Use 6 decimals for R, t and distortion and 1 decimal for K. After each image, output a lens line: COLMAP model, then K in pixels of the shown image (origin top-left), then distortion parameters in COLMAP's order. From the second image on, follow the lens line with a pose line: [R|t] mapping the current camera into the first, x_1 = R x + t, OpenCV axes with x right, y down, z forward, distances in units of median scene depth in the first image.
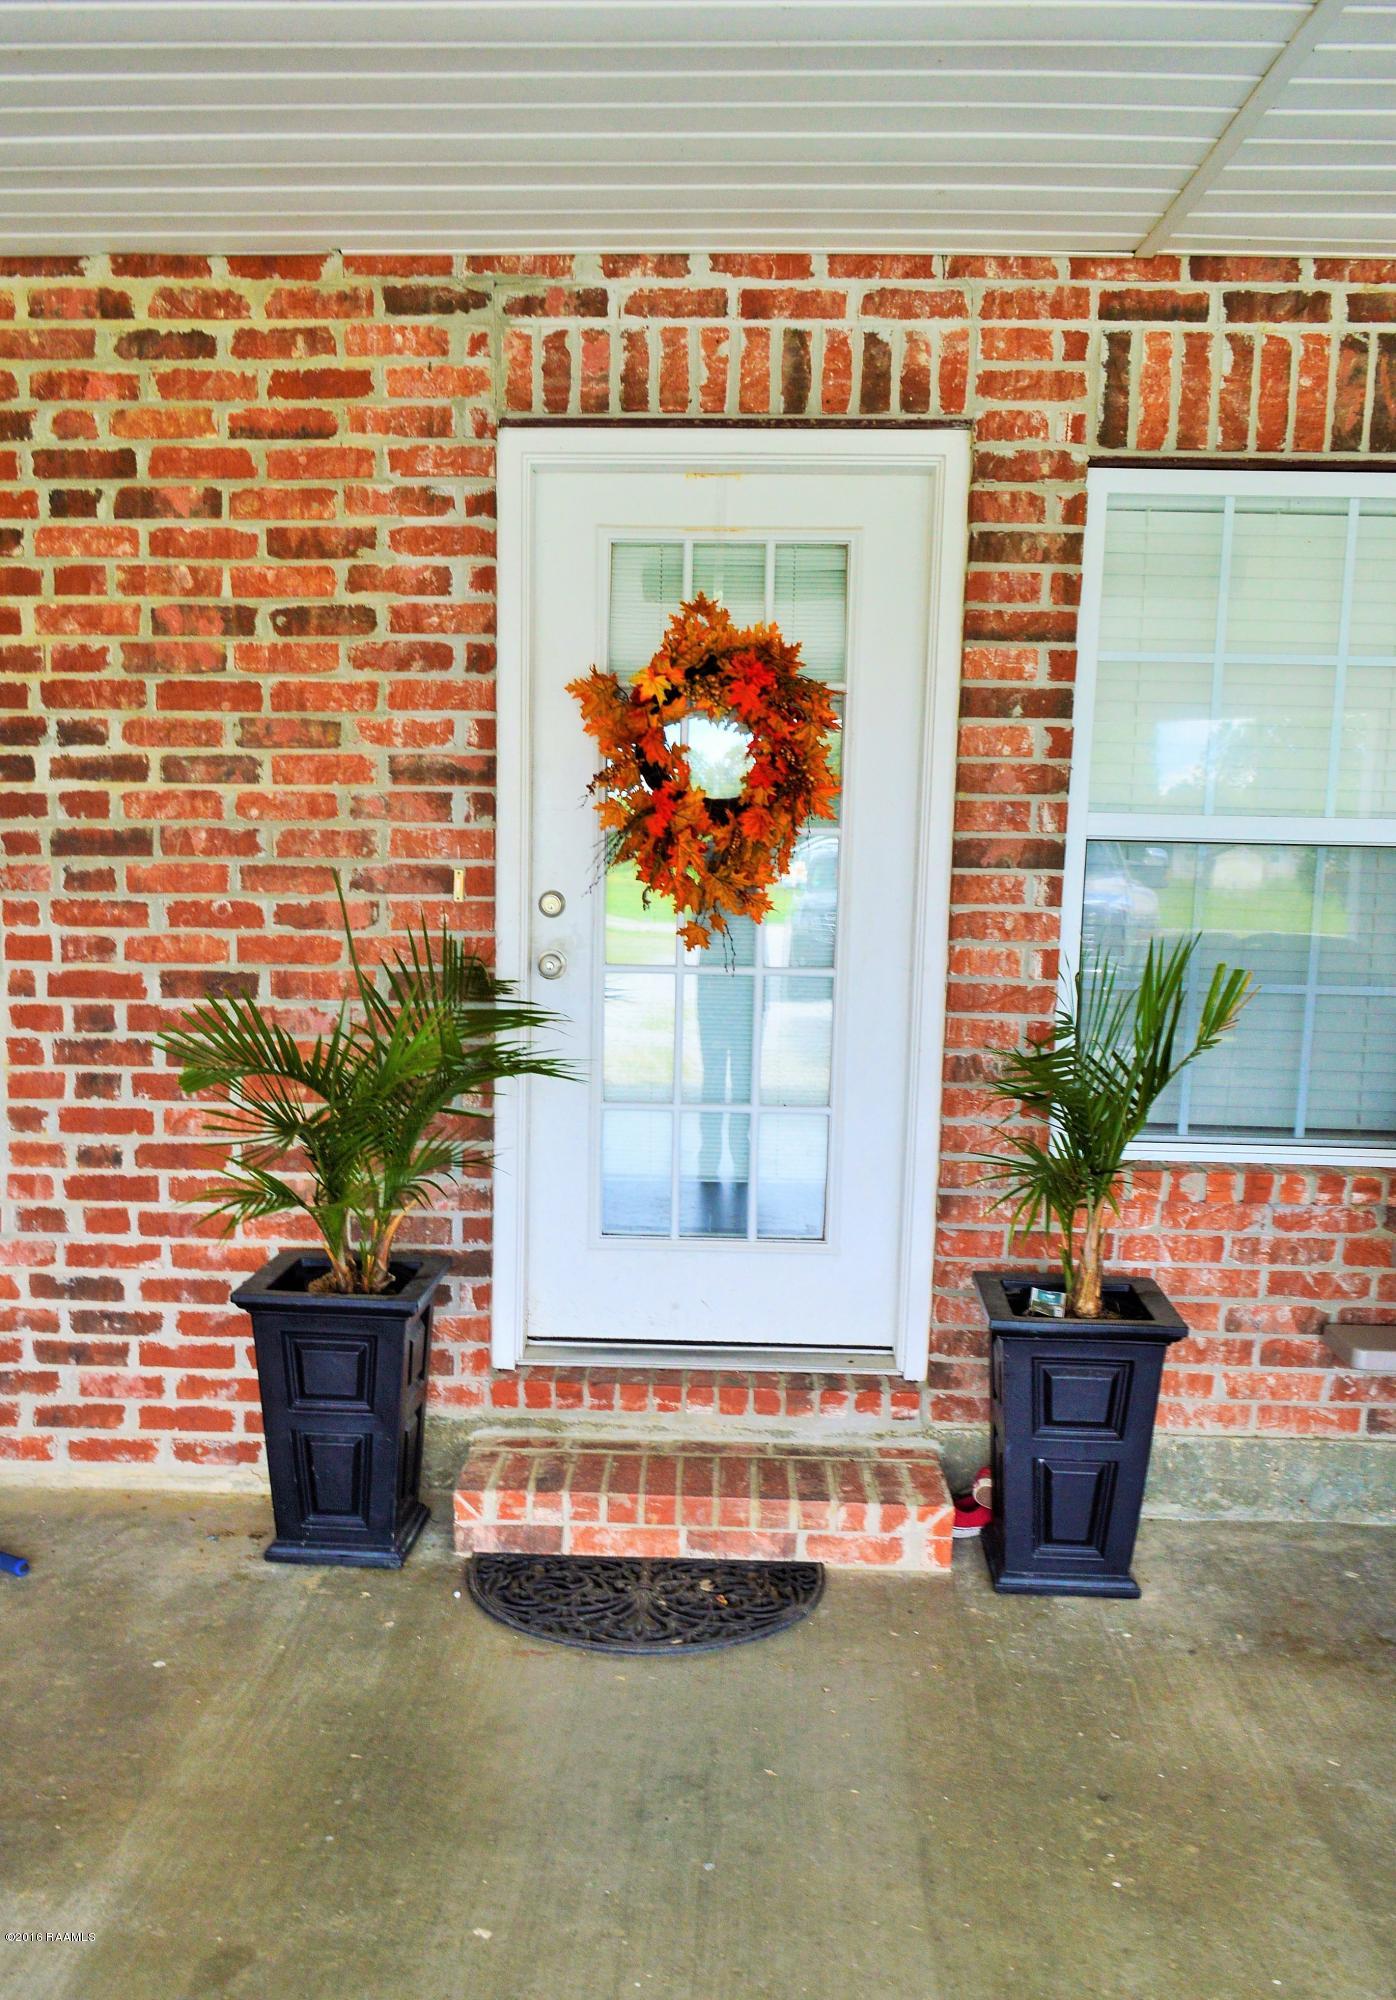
lens RADIAL K [[1787.9, 0, 637.4], [0, 1787.9, 1160.9], [0, 0, 1]] dist [-0.026481, 0.006560]
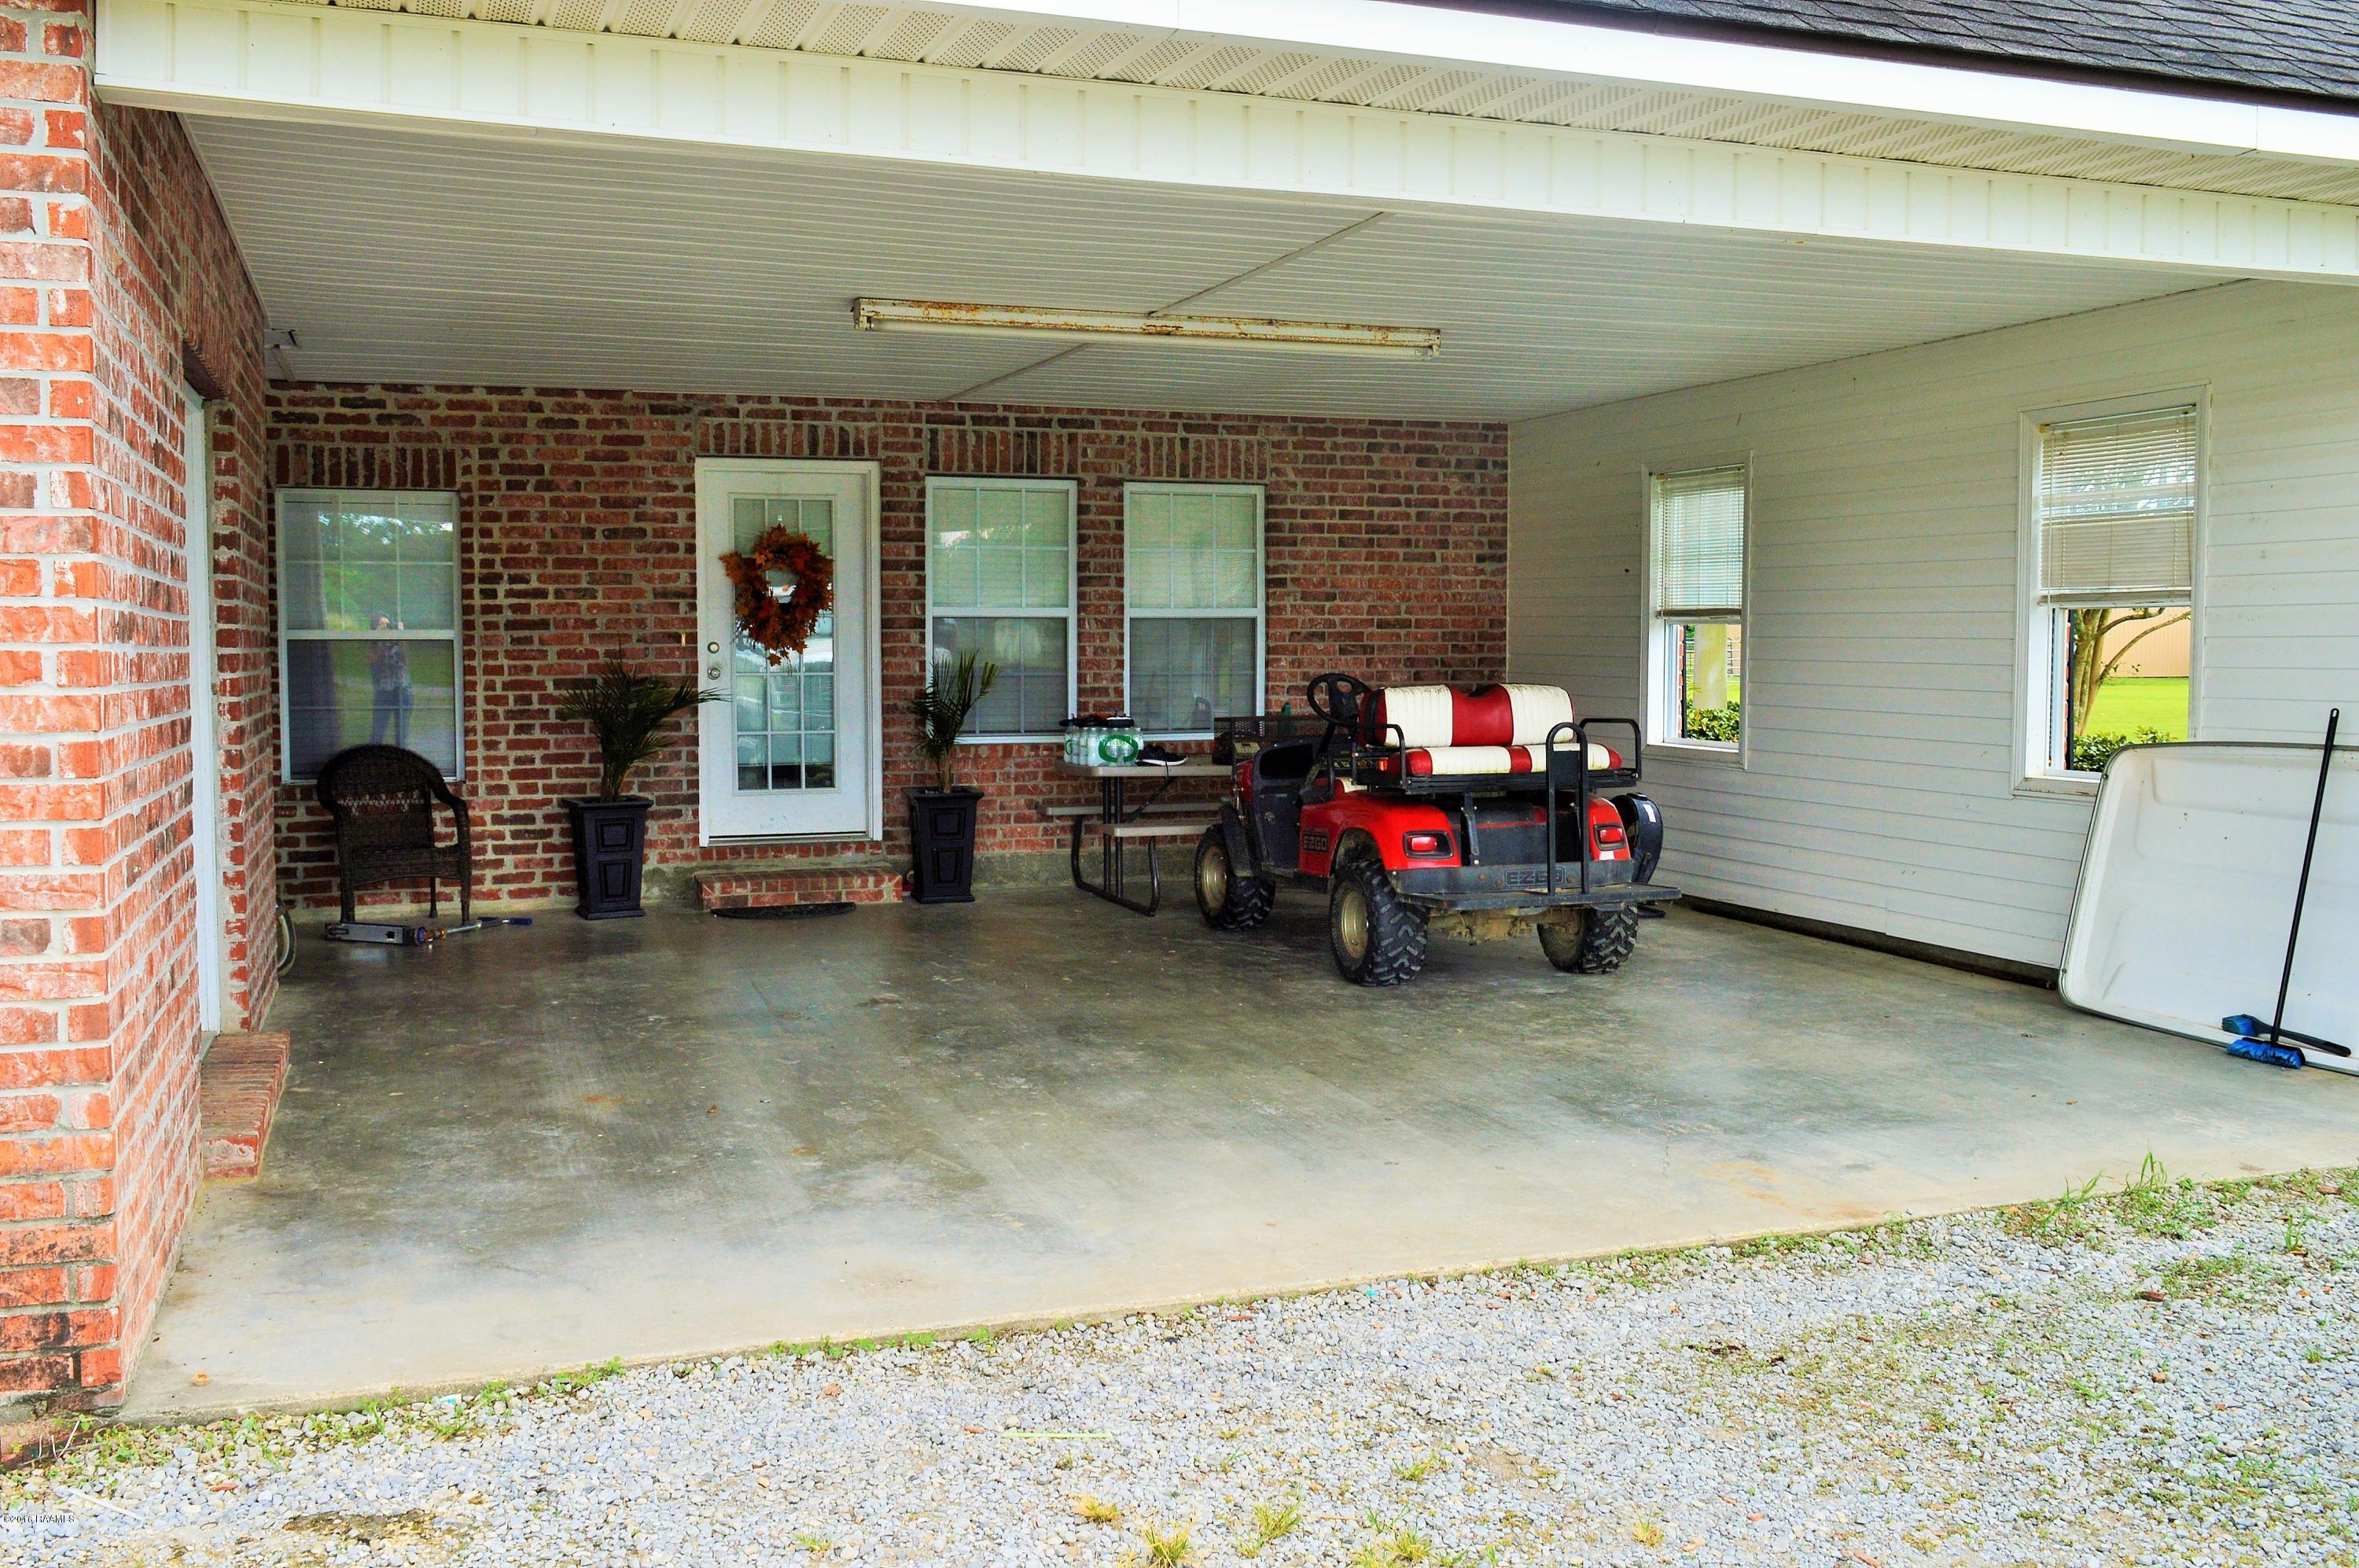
lens RADIAL K [[2151.5, 0, 1183.5], [0, 2151.5, 779.9], [0, 0, 1]] dist [-0.059104, 0.003993]
pose [[0.924795, -0.042020, 0.378138, -0.584571], [0.080211, 0.993077, -0.085814, 0.340922], [-0.371914, 0.109691, 0.921763, -1.926663]]
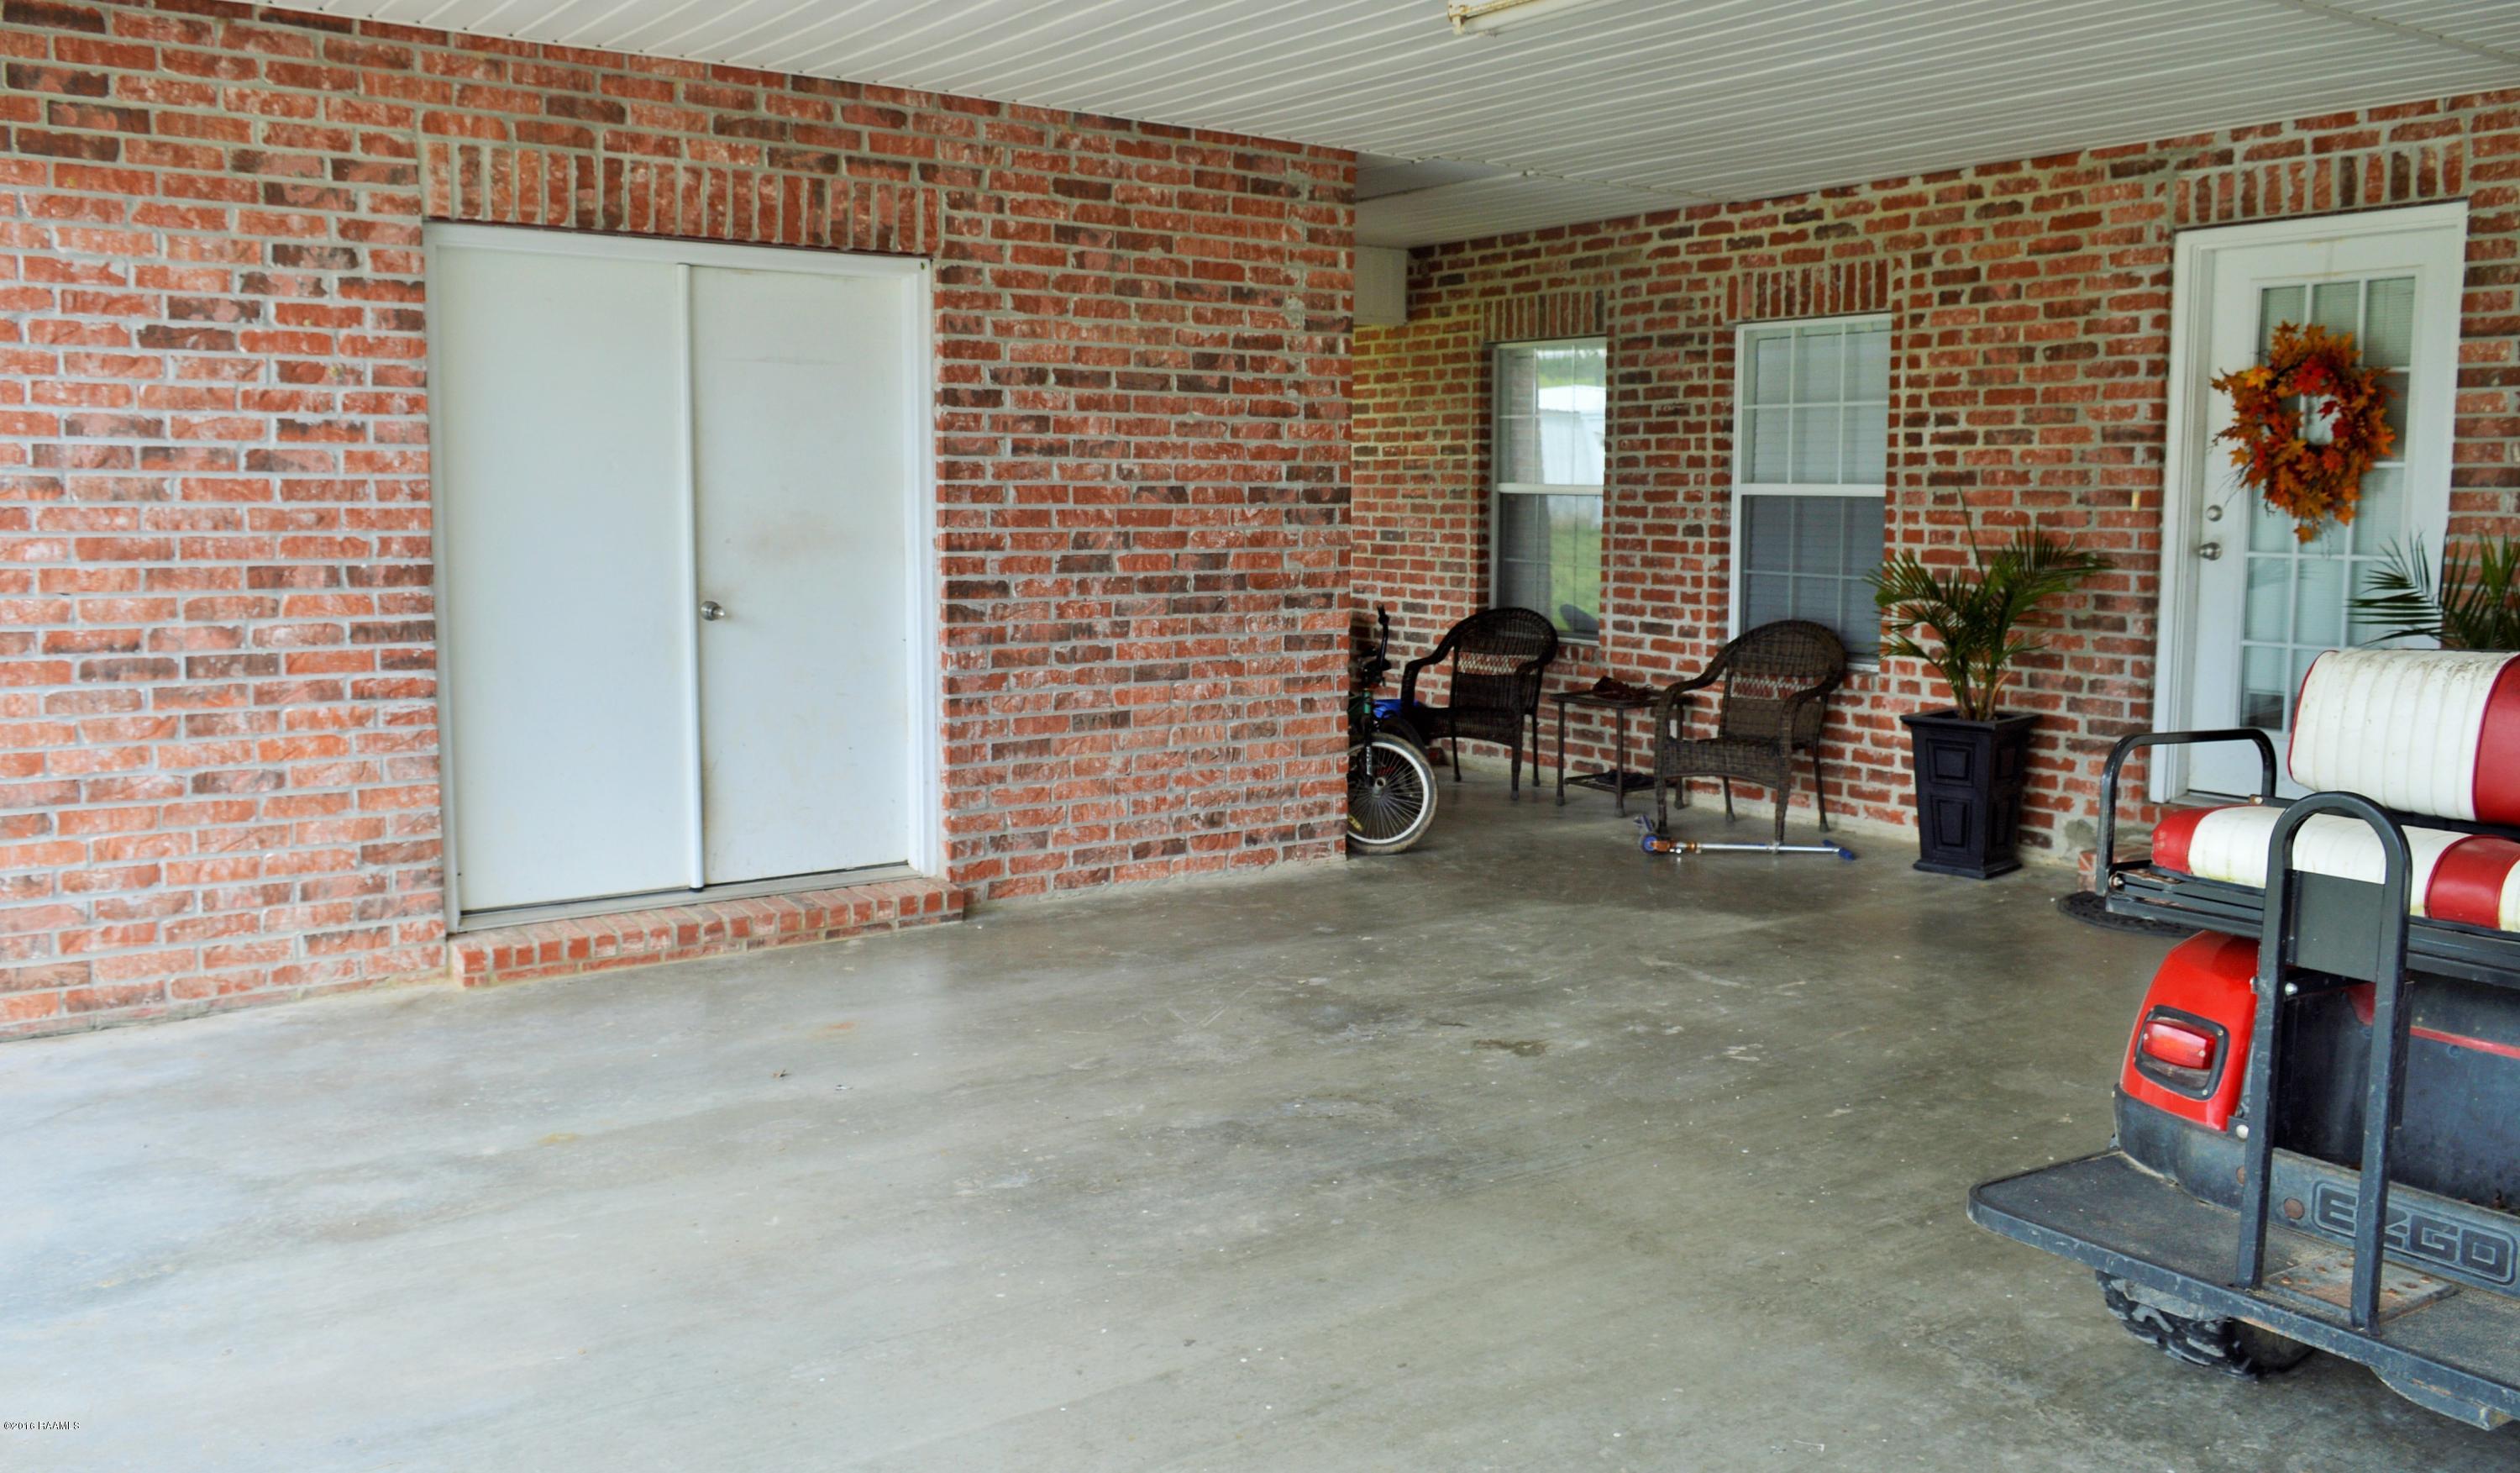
lens RADIAL K [[1976.8, 0, 1209.1], [0, 1976.8, 655.2], [0, 0, 1]] dist [-0.006924, 0.002267]
pose [[0.588579, 0.057009, -0.806427, 0.899954], [-0.127285, 0.991604, -0.022800, 0.143997], [0.798357, 0.116065, 0.590894, -0.783030]]
